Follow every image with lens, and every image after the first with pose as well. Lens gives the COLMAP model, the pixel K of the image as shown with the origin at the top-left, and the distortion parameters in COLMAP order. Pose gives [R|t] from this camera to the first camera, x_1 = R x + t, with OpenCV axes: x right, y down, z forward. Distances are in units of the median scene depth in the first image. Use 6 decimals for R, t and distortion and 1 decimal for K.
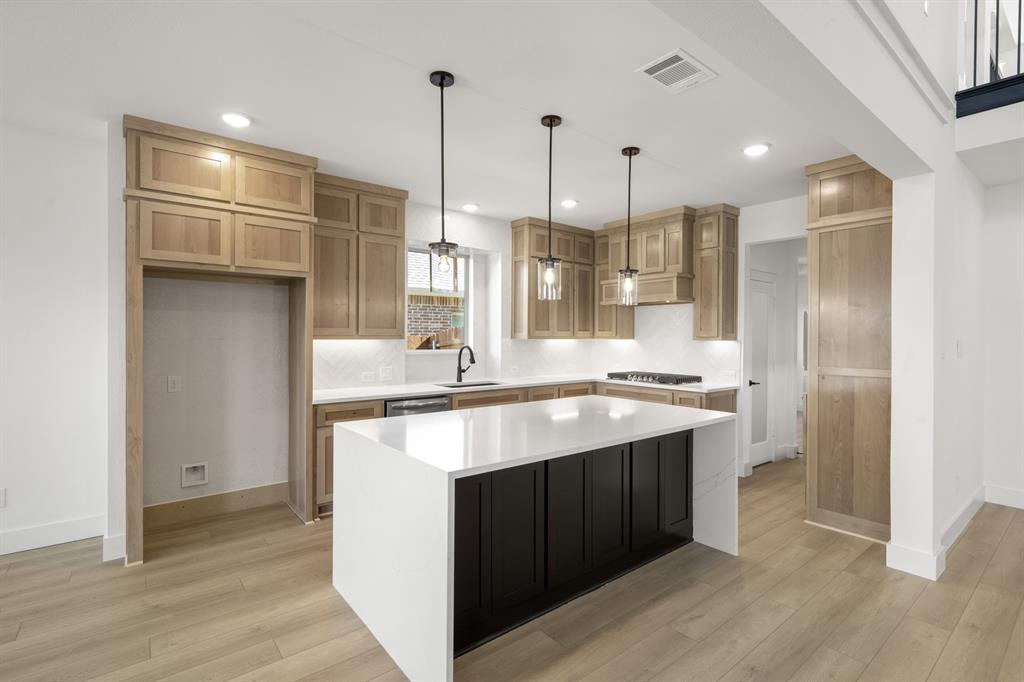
lens RADIAL K [[478.8, 0, 512.0], [0, 478.8, 341.0], [0, 0, 1]] dist [-0.000252, 0.000065]
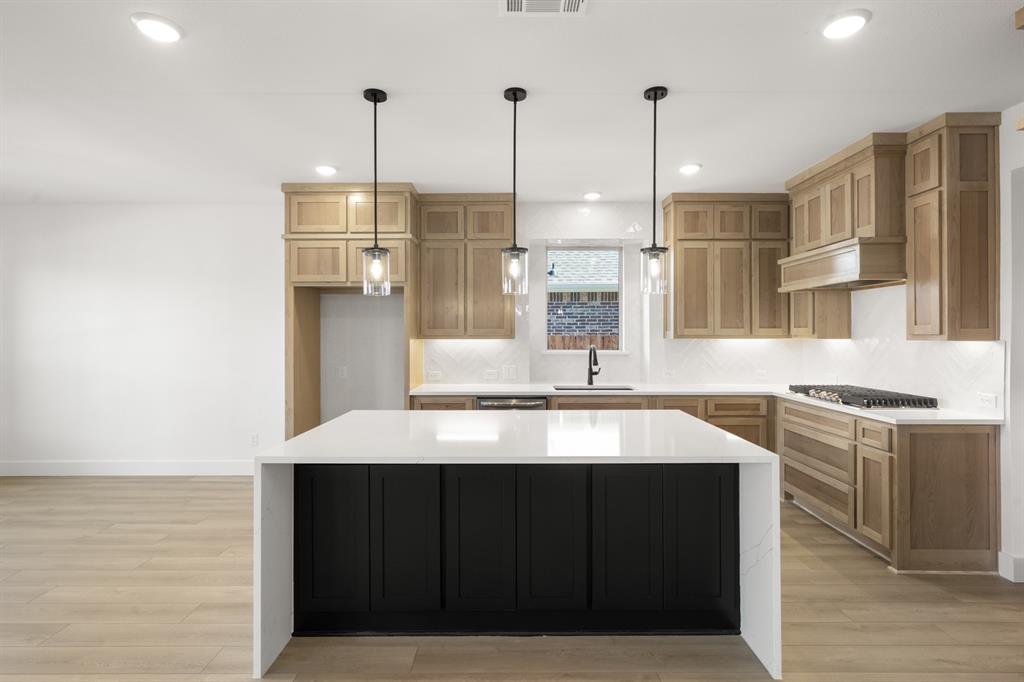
lens RADIAL K [[489.0, 0, 513.3], [0, 489.0, 335.6], [0, 0, 1]] dist [0.000745, 0.000532]
pose [[0.778659, -0.005457, -0.627424, 0.397998], [-0.001647, 0.999941, -0.010741, 0.000251], [0.627445, 0.009397, 0.778604, 0.177934]]
